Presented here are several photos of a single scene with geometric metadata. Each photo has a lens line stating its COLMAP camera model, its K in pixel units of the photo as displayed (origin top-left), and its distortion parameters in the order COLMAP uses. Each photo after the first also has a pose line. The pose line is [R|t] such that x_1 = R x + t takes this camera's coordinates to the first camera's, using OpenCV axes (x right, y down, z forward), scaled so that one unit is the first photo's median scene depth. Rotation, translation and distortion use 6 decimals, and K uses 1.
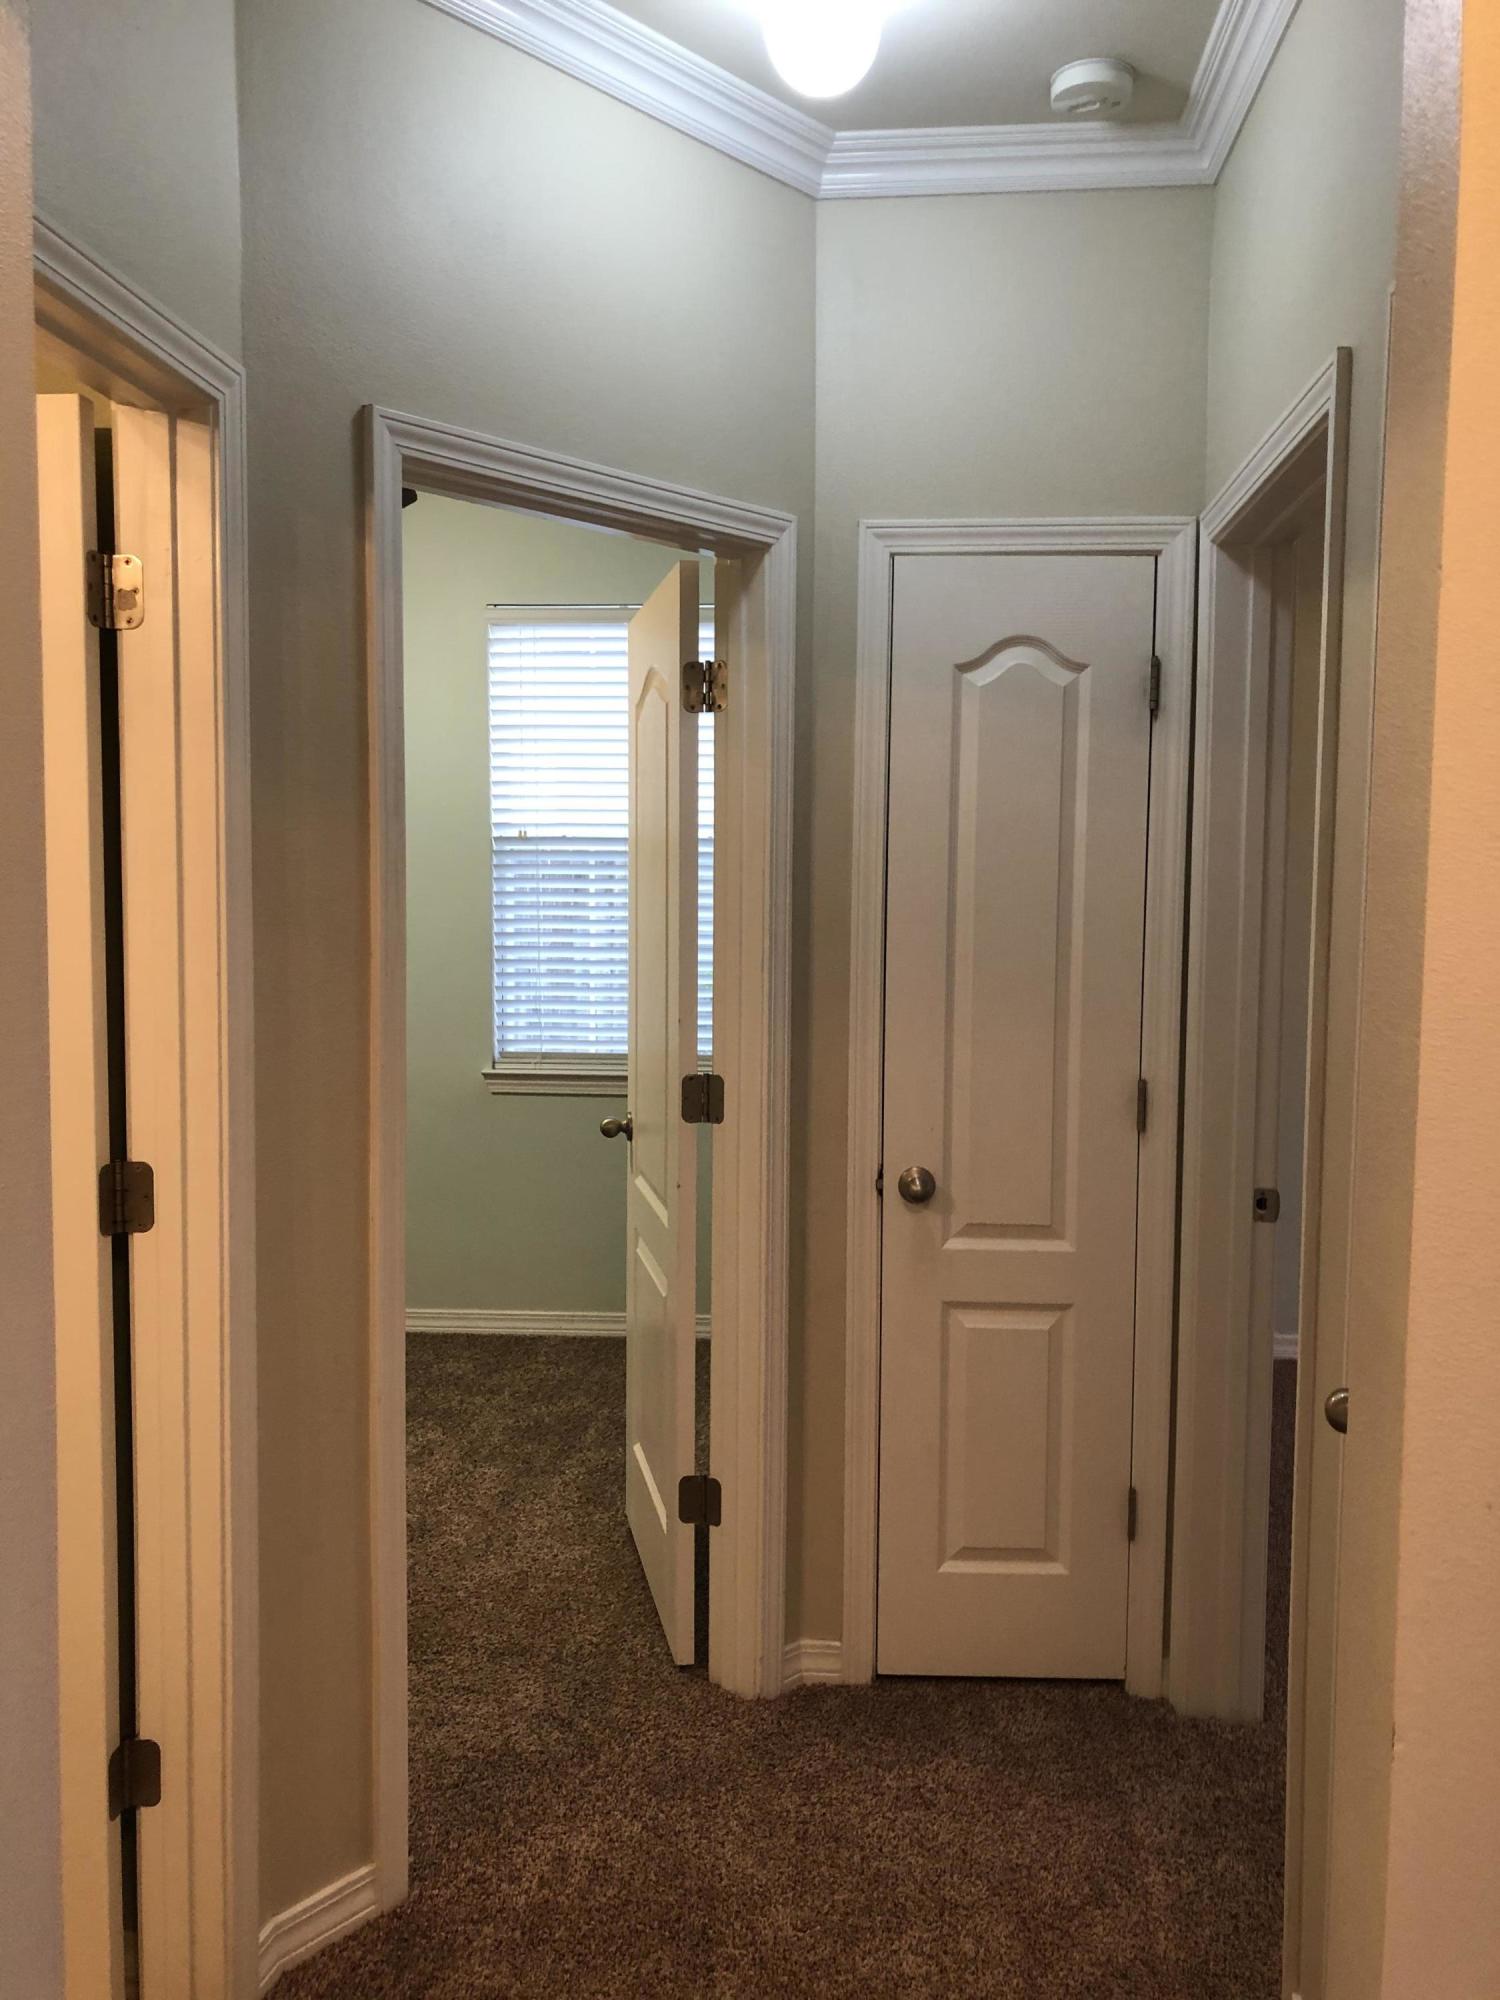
lens RADIAL K [[1666.8, 0, 750.0], [0, 1666.8, 1000.0], [0, 0, 1]] dist [-0.032299, 0.097984]
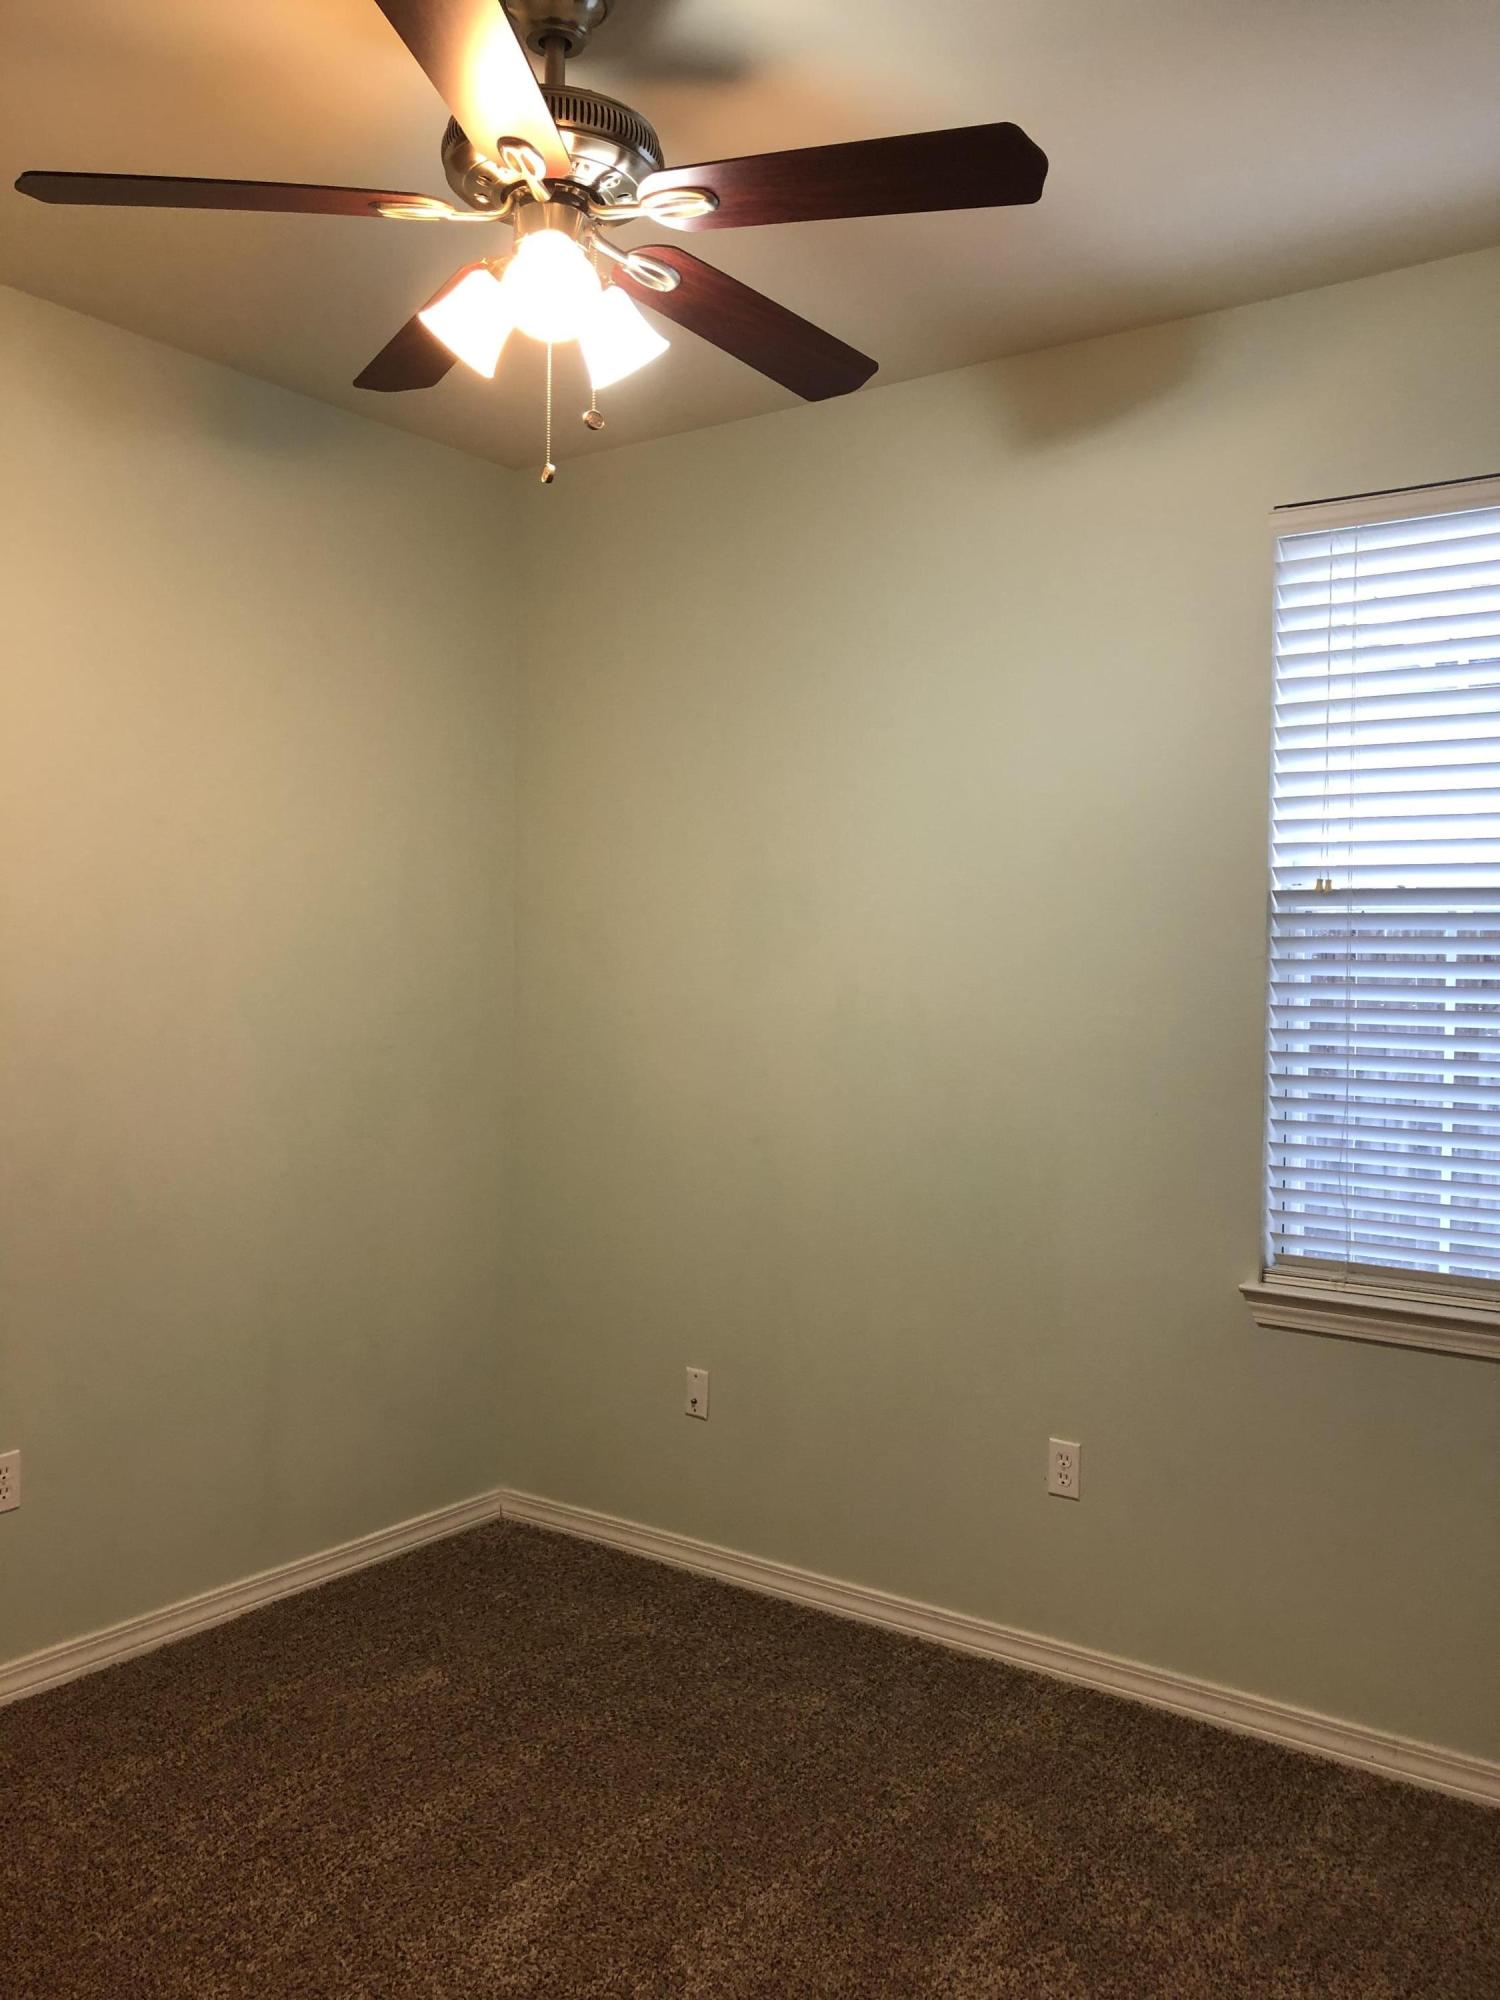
lens RADIAL K [[1666.8, 0, 750.0], [0, 1666.8, 1000.0], [0, 0, 1]] dist [-0.032299, 0.097984]
pose [[0.850070, 0.015720, -0.526435, 0.000413], [-0.032429, 0.999220, -0.022527, -0.039594], [0.525670, 0.036222, 0.849917, 0.397024]]
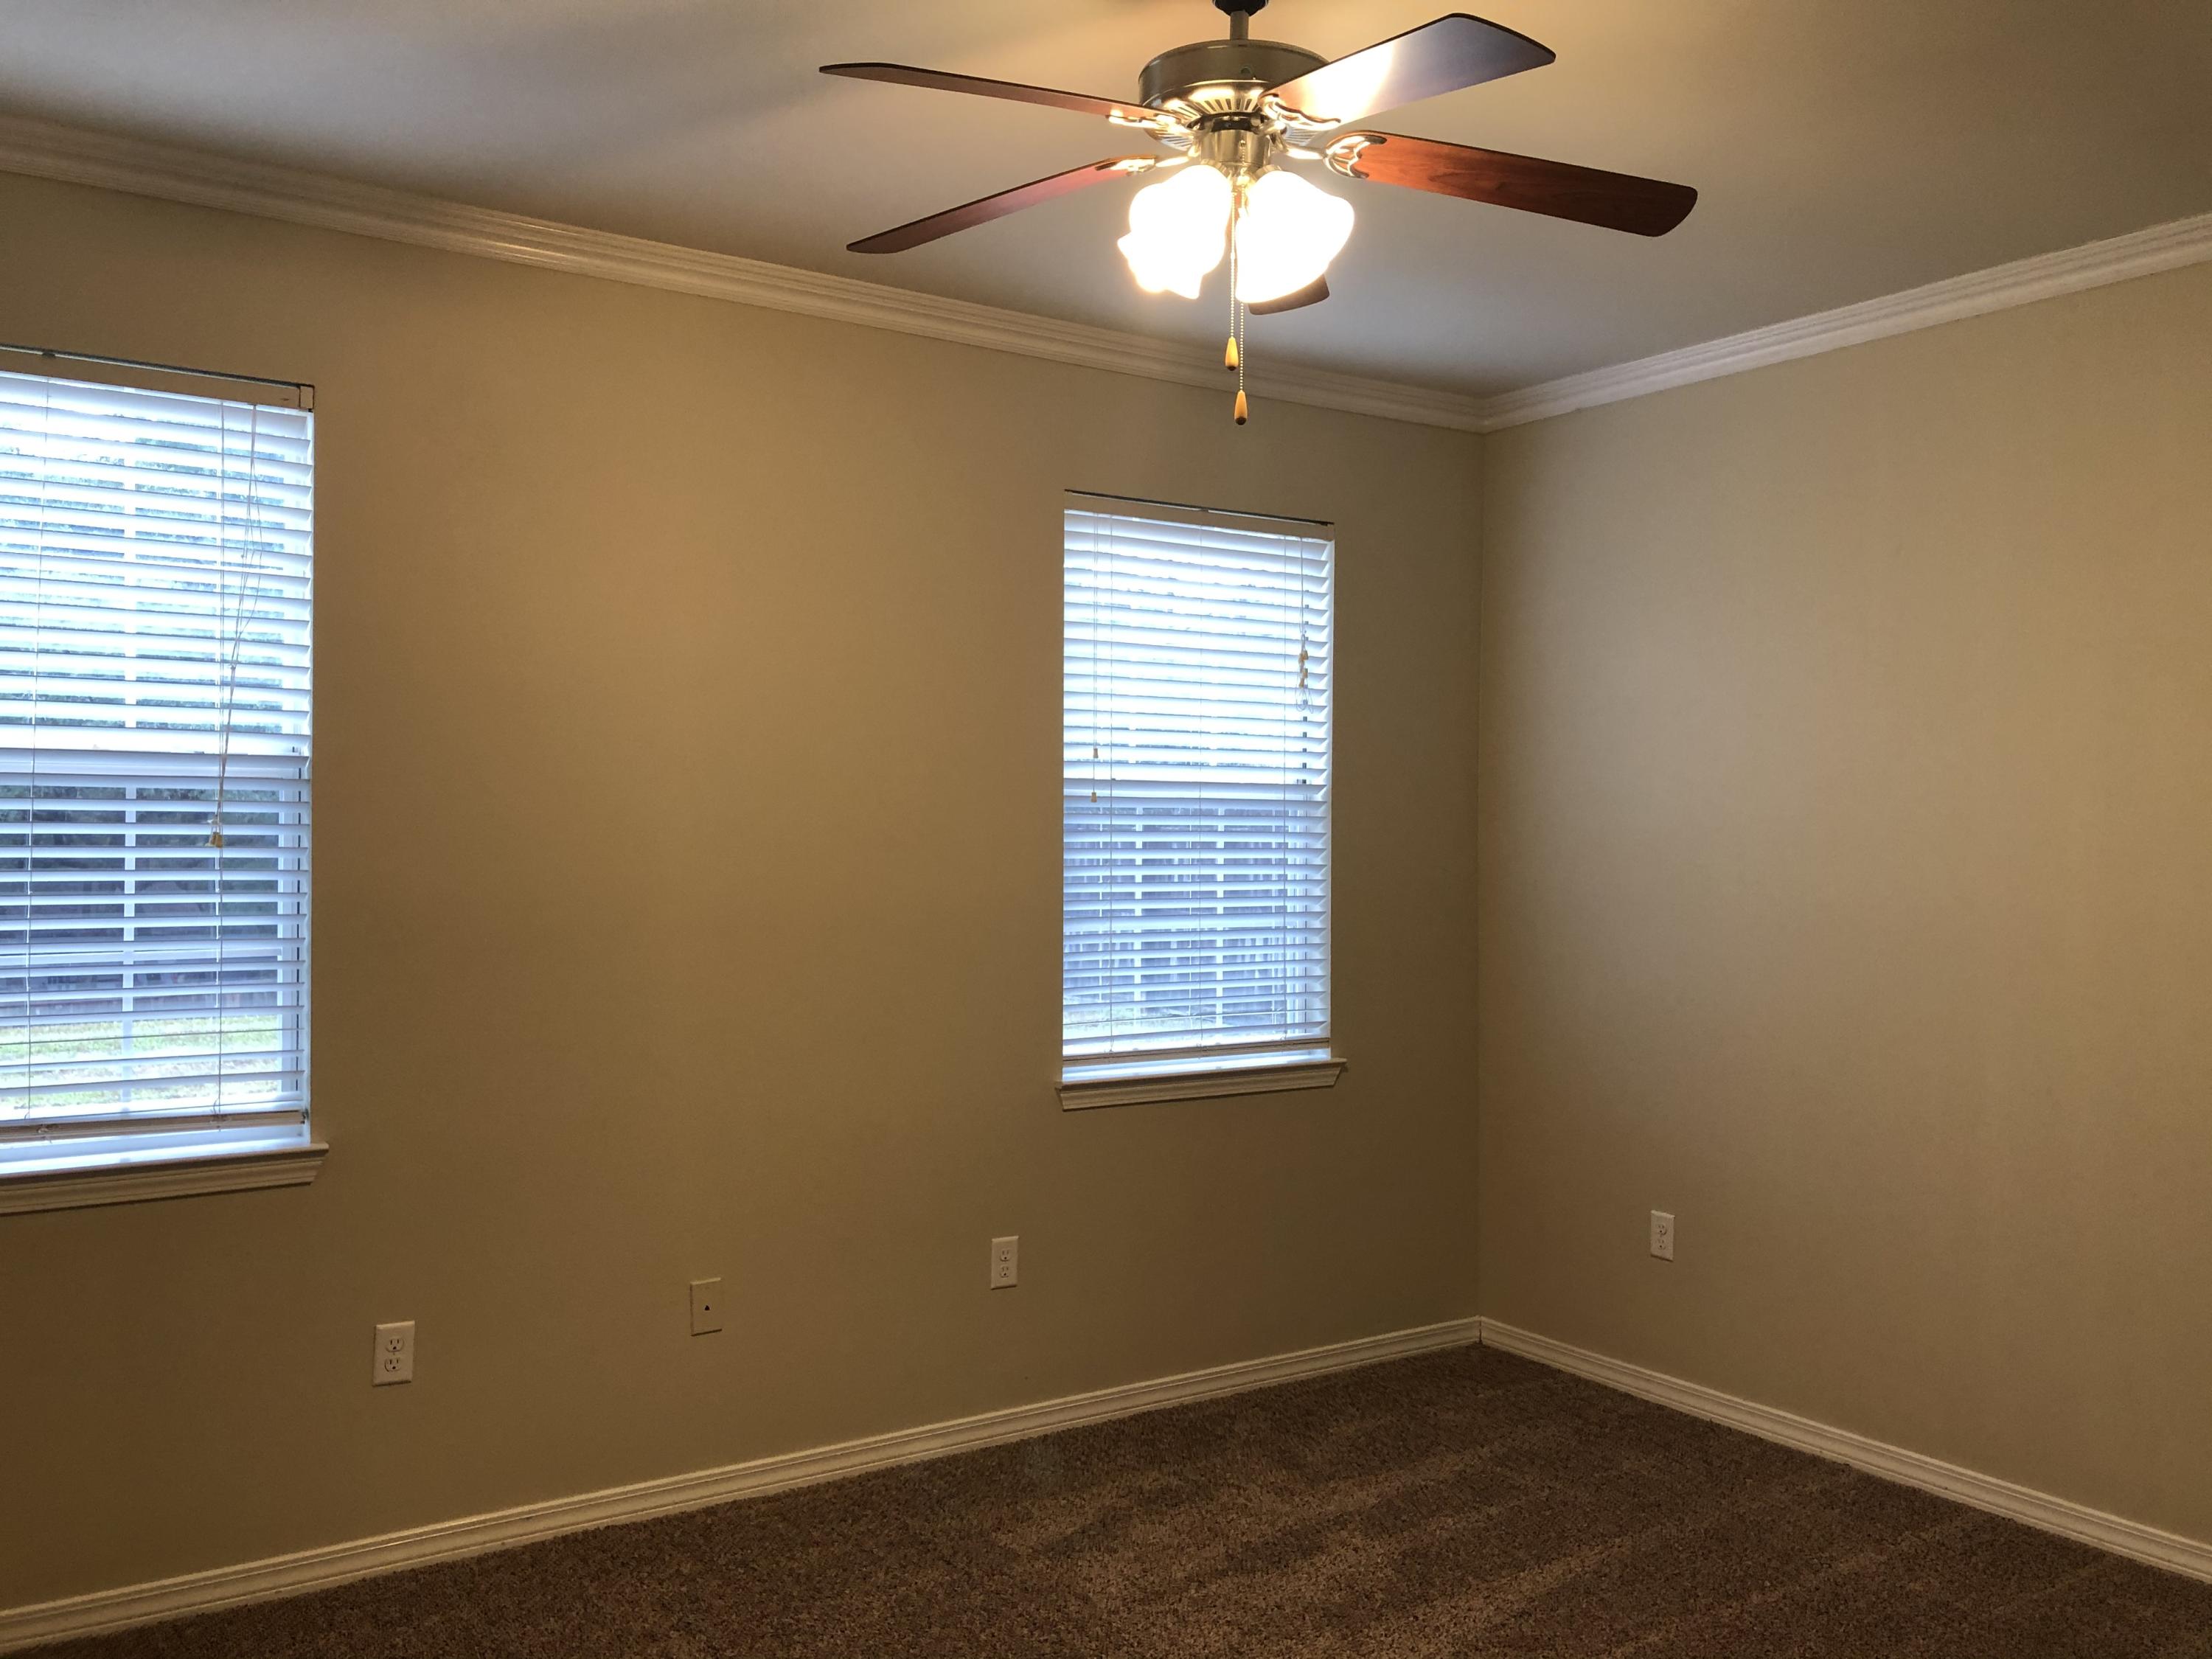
lens RADIAL K [[1843.5, 0, 1106.0], [0, 1843.5, 829.5], [0, 0, 1]] dist [-0.032299, 0.097984]
pose [[0.774551, -0.000168, 0.632511, -0.710022], [0.046643, 0.997292, -0.056854, -0.024277], [-0.630789, 0.073539, 0.772462, 0.320736]]
